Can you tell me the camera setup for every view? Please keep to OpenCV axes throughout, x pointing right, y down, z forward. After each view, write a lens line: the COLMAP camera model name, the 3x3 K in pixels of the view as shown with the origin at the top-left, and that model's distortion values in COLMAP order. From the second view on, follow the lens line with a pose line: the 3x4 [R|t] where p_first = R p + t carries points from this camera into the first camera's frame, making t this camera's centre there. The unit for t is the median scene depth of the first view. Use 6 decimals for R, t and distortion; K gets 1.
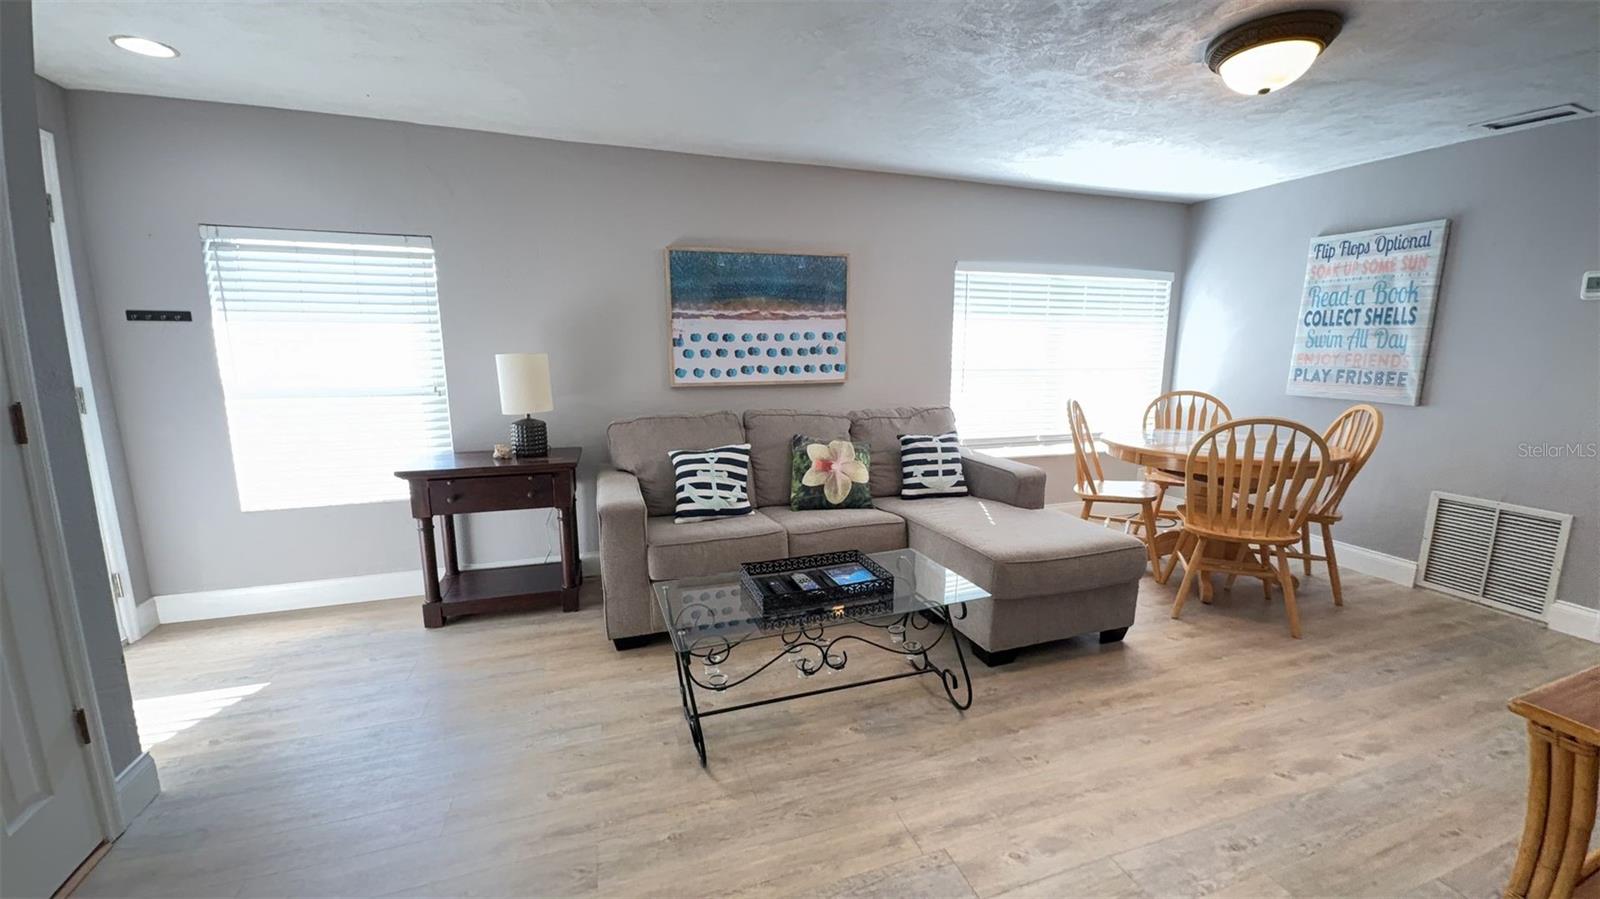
lens RADIAL K [[605.6, 0, 802.9], [0, 605.6, 445.2], [0, 0, 1]] dist [0.001464, -0.002758]
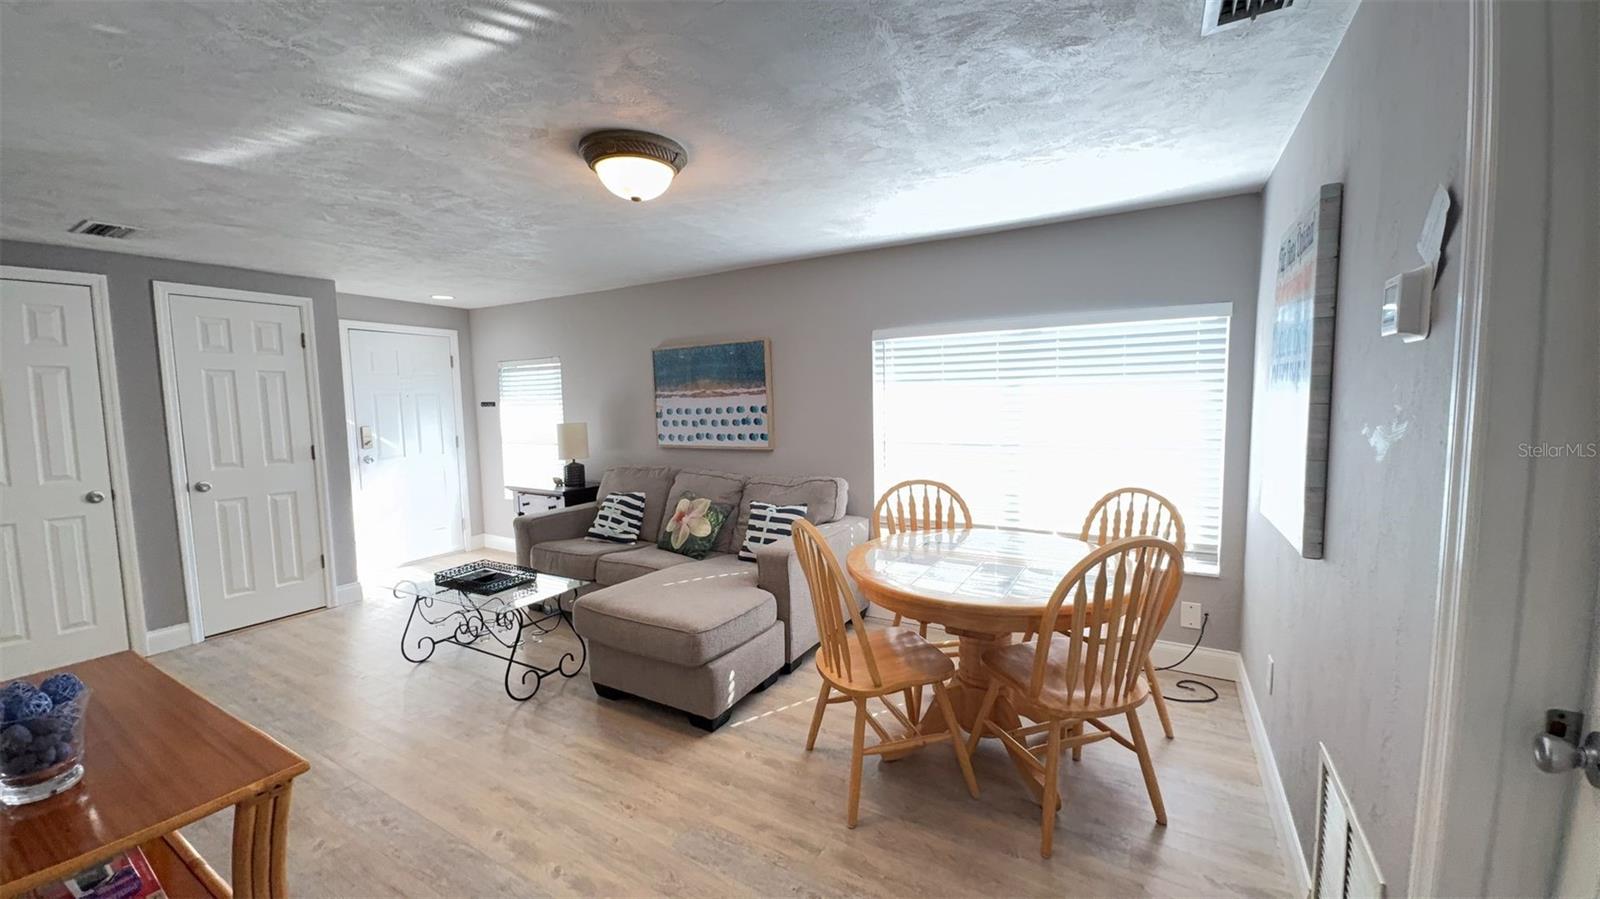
lens RADIAL K [[605.6, 0, 800.5], [0, 605.6, 451.9], [0, 0, 1]] dist [0.001464, -0.002758]
pose [[0.657060, 0.050042, -0.752176, 1.035439], [-0.106119, 0.993998, -0.026570, -0.084011], [0.746332, 0.097278, 0.658427, 0.338998]]
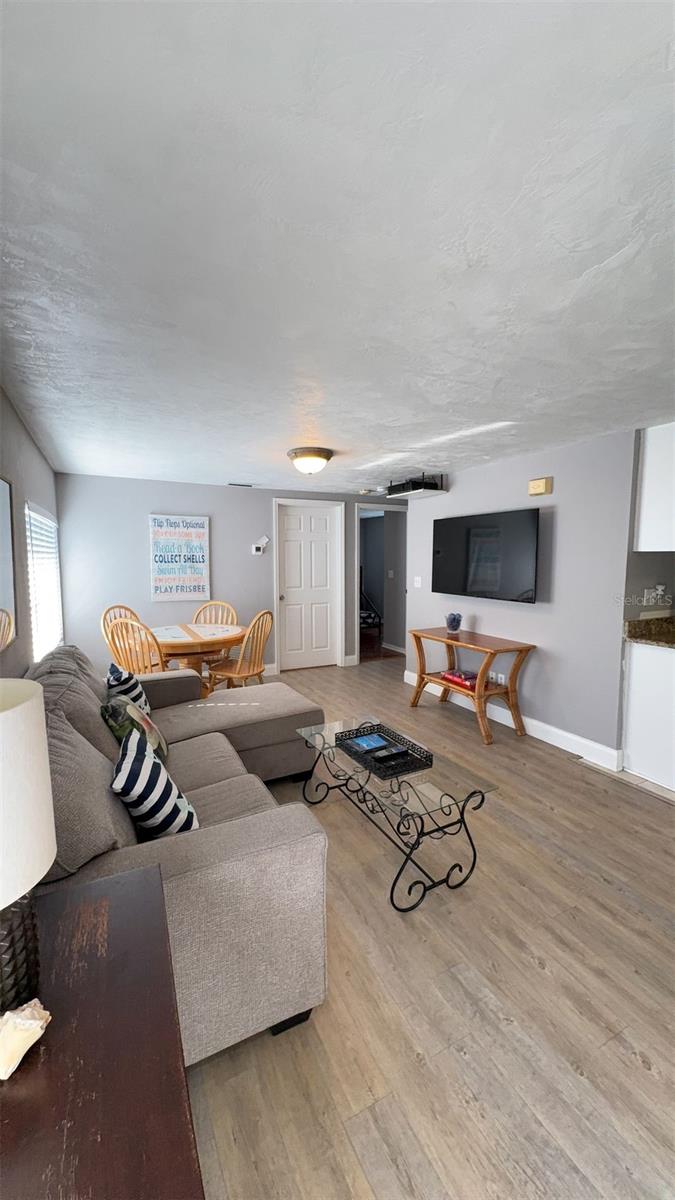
lens RADIAL K [[454.2, 0, 337.2], [0, 454.2, 592.8], [0, 0, 1]] dist [0.001464, -0.002758]
pose [[-0.160587, -0.075416, 0.984136, -0.628405], [0.160081, 0.981886, 0.101365, -0.171213], [-0.973954, 0.173820, -0.145606, 0.737735]]
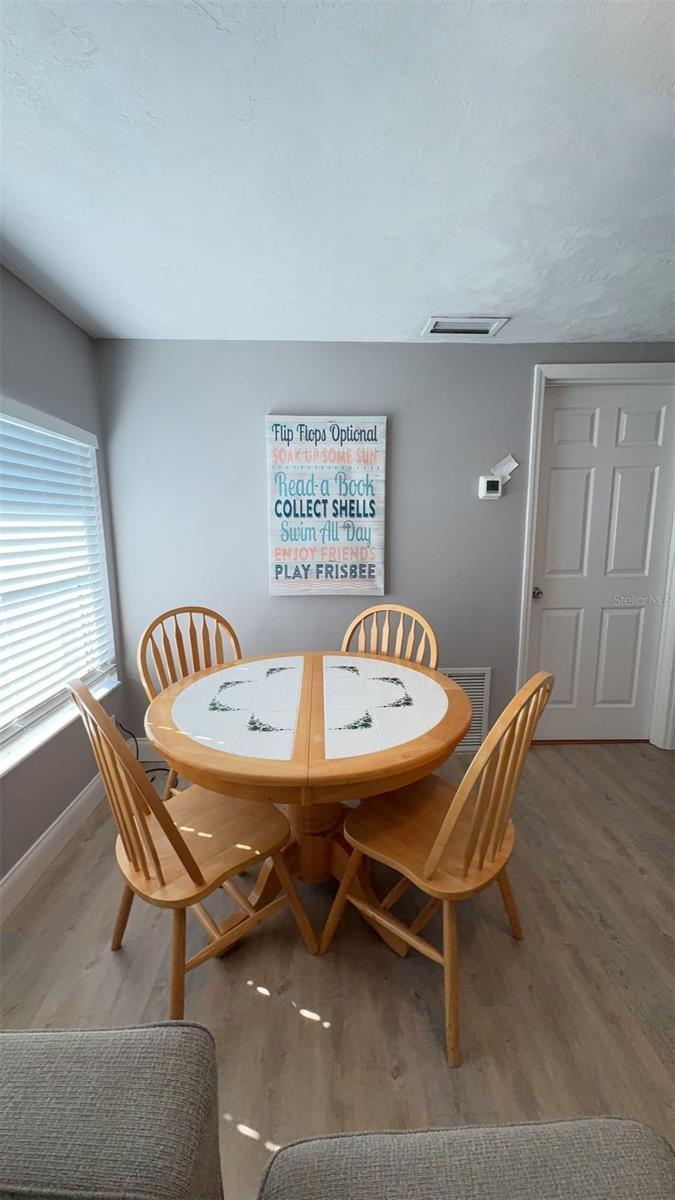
lens RADIAL K [[454.2, 0, 331.6], [0, 454.2, 597.1], [0, 0, 1]] dist [0.001464, -0.002758]
pose [[0.289098, -0.155728, 0.944548, 0.228068], [0.162816, 0.980303, 0.111790, -0.154134], [-0.943352, 0.121469, 0.308759, 0.789796]]
